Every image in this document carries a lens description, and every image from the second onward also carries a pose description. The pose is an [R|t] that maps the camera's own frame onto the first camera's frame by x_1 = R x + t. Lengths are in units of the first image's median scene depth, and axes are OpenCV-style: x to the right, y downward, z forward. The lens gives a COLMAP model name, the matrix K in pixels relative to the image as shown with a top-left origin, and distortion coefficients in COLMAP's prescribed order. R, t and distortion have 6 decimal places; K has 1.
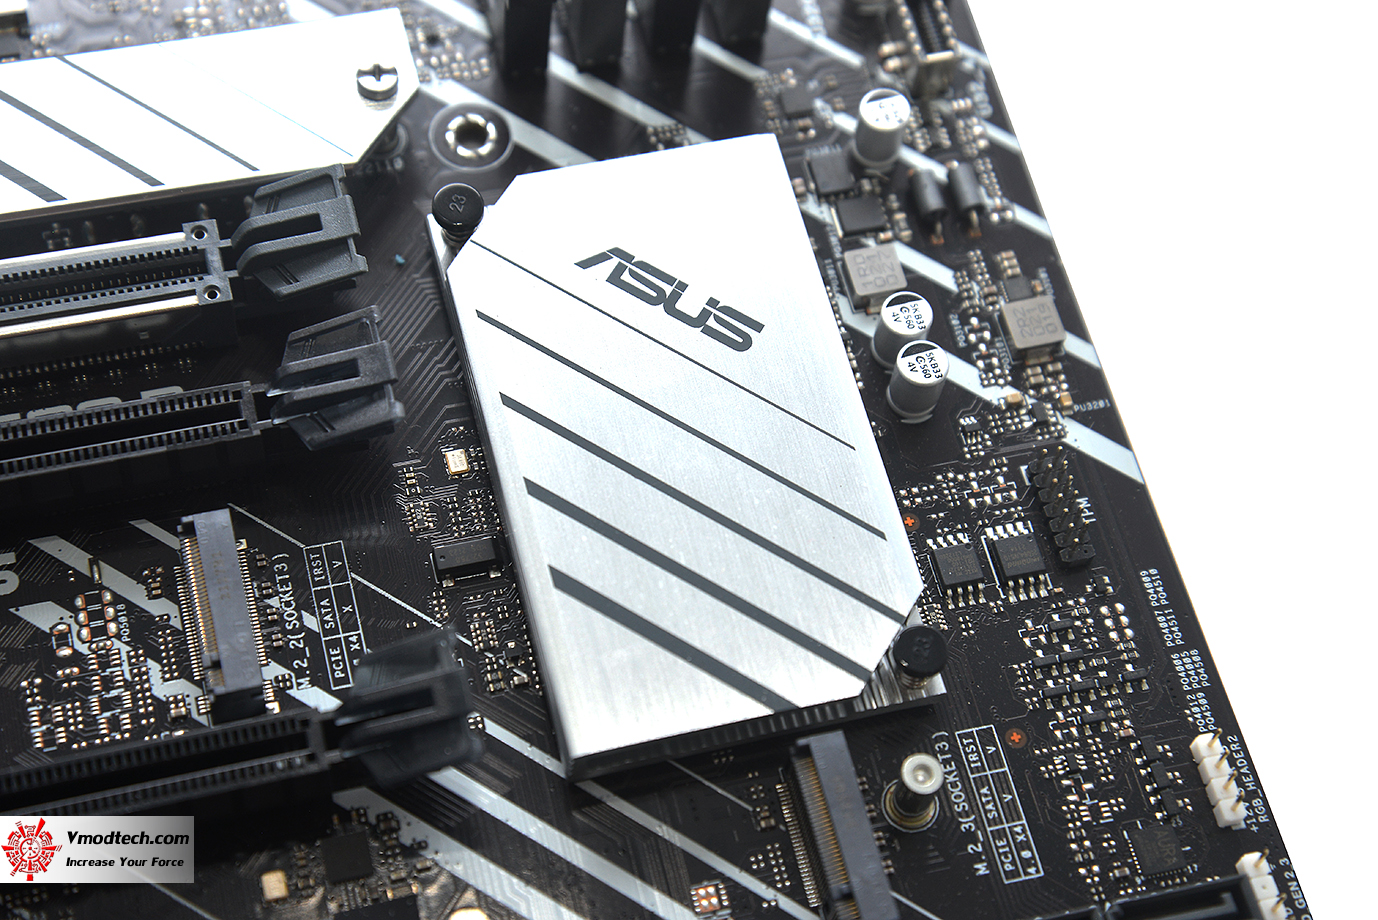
lens RADIAL K [[2580.8, 0, 689.0], [0, 2580.8, 460.0], [0, 0, 1]] dist [0.274060, 0.125850]
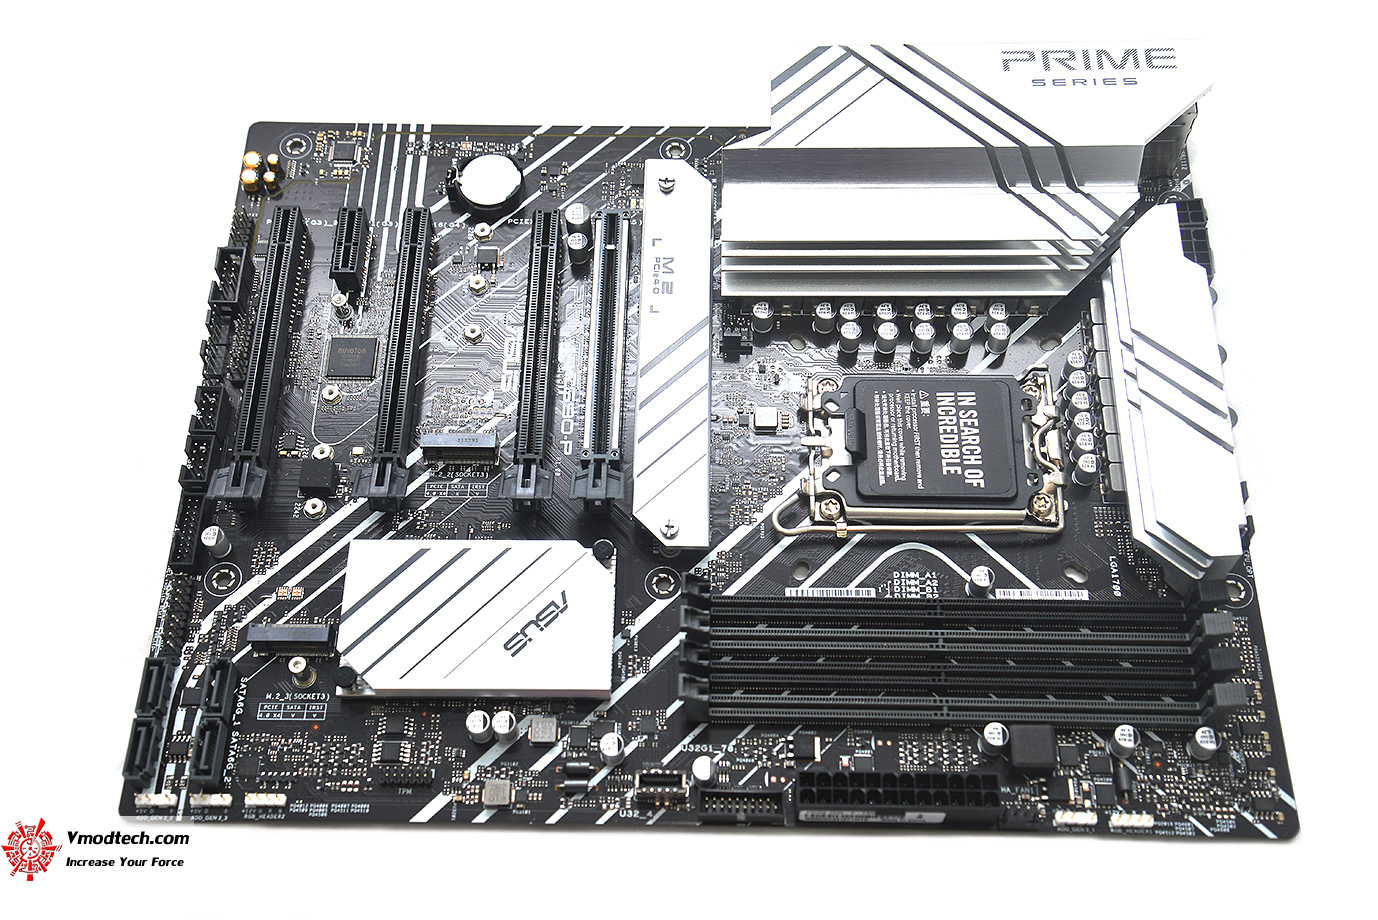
lens RADIAL K [[1585.3, 0, 666.7], [0, 1585.3, 465.7], [0, 0, 1]] dist [0.079440, 0.053730]
pose [[-0.272091, 0.809727, -0.519913, 0.600919], [-0.858130, 0.040295, 0.511849, -0.918747], [0.435408, 0.585422, 0.683887, 0.010825]]
